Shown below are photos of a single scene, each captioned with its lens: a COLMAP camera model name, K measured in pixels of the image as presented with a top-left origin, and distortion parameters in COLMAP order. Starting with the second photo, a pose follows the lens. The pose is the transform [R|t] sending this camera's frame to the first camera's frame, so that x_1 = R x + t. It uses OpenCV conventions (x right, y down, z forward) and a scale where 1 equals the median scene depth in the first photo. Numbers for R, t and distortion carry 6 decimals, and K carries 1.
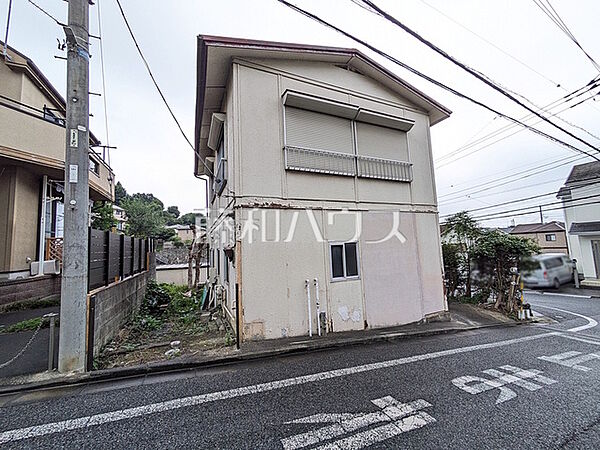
lens RADIAL K [[238.3, 0, 298.5], [0, 238.3, 224.7], [0, 0, 1]] dist [-0.000750, 0.001542]
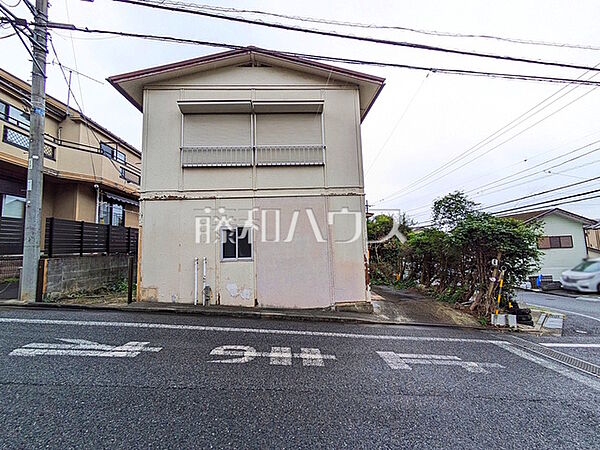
lens RADIAL K [[238.3, 0, 298.3], [0, 238.3, 224.5], [0, 0, 1]] dist [-0.000750, 0.001542]
pose [[0.931581, -0.022702, -0.362823, 0.855309], [0.027592, 0.999585, 0.008300, 0.061319], [0.362484, -0.017743, 0.931821, 0.070862]]
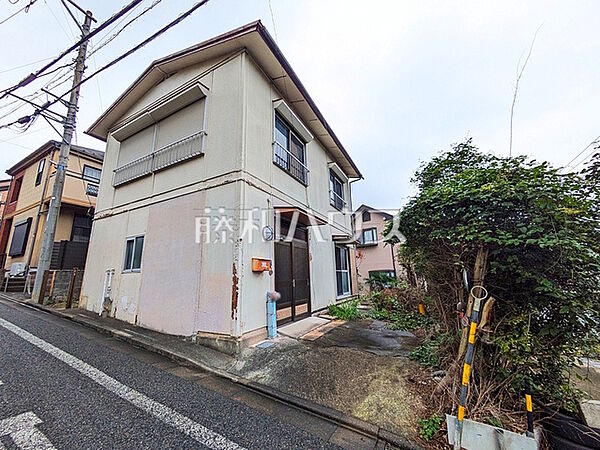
lens RADIAL K [[238.3, 0, 298.6], [0, 238.3, 224.1], [0, 0, 1]] dist [-0.000750, 0.001542]
pose [[0.608038, -0.146358, -0.780301, 1.479604], [0.075557, 0.989067, -0.126639, 0.207436], [0.790304, 0.018044, 0.612449, 0.918633]]
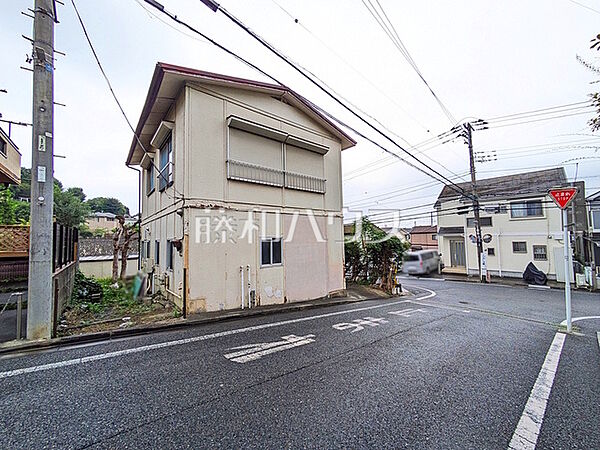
lens RADIAL K [[238.3, 0, 298.6], [0, 238.3, 225.1], [0, 0, 1]] dist [-0.000750, 0.001542]
pose [[0.962318, 0.038730, 0.269155, -0.021068], [-0.045809, 0.998749, 0.020069, -0.027363], [-0.268040, -0.031643, 0.962888, -0.288161]]
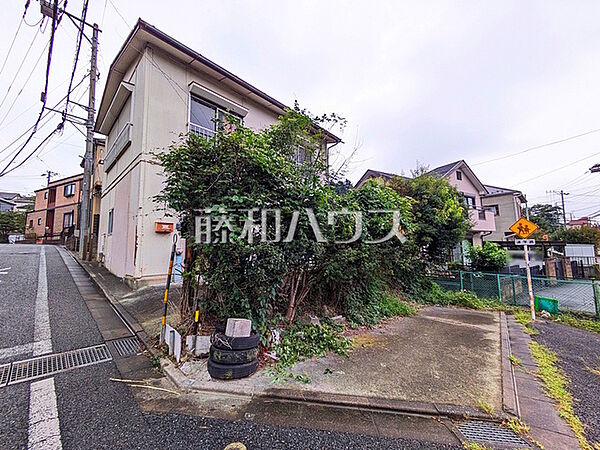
lens RADIAL K [[238.3, 0, 297.9], [0, 238.3, 225.1], [0, 0, 1]] dist [-0.000750, 0.001542]
pose [[0.382179, -0.057093, -0.922323, 1.944328], [0.090510, 0.995603, -0.024125, 0.304144], [0.919645, -0.074259, 0.385666, 1.469248]]
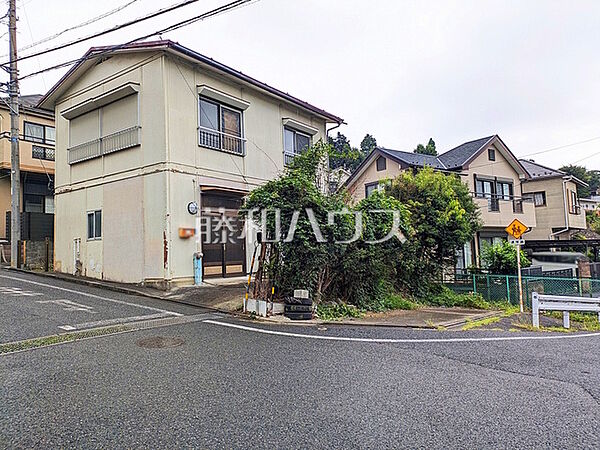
lens RADIAL K [[442.5, 0, 304.3], [0, 442.5, 221.1], [0, 0, 1]] dist [0.053714, -0.028837]
pose [[0.494725, -0.041523, -0.868057, 2.827169], [0.096981, 0.995257, 0.007664, 0.218026], [0.863621, -0.087977, 0.496405, 0.773049]]
